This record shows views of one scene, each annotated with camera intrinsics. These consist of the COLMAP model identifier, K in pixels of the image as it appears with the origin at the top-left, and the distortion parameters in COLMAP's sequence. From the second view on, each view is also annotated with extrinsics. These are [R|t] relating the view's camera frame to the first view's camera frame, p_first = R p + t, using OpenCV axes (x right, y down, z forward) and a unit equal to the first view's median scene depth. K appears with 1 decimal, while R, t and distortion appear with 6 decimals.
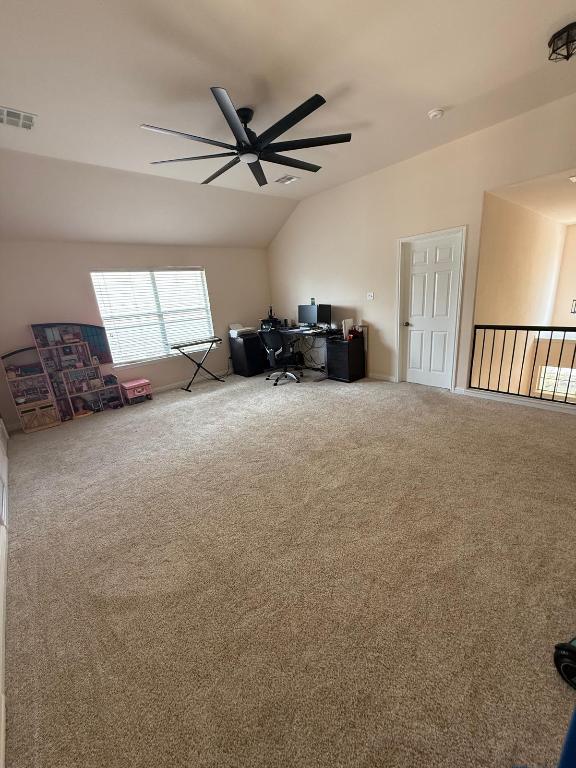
lens RADIAL K [[306.7, 0, 290.9], [0, 306.7, 382.4], [0, 0, 1]] dist [-0.001714, -0.000135]
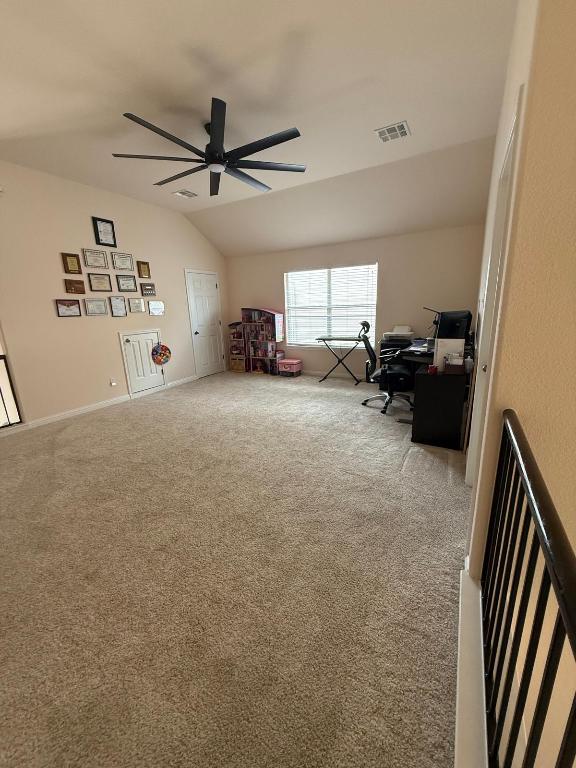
lens RADIAL K [[306.7, 0, 290.7], [0, 306.7, 386.7], [0, 0, 1]] dist [-0.001714, -0.000135]
pose [[0.328693, 0.307443, -0.892995, 0.619285], [-0.252913, 0.939651, 0.230414, -0.180210], [0.909943, 0.150114, 0.386613, 0.504941]]
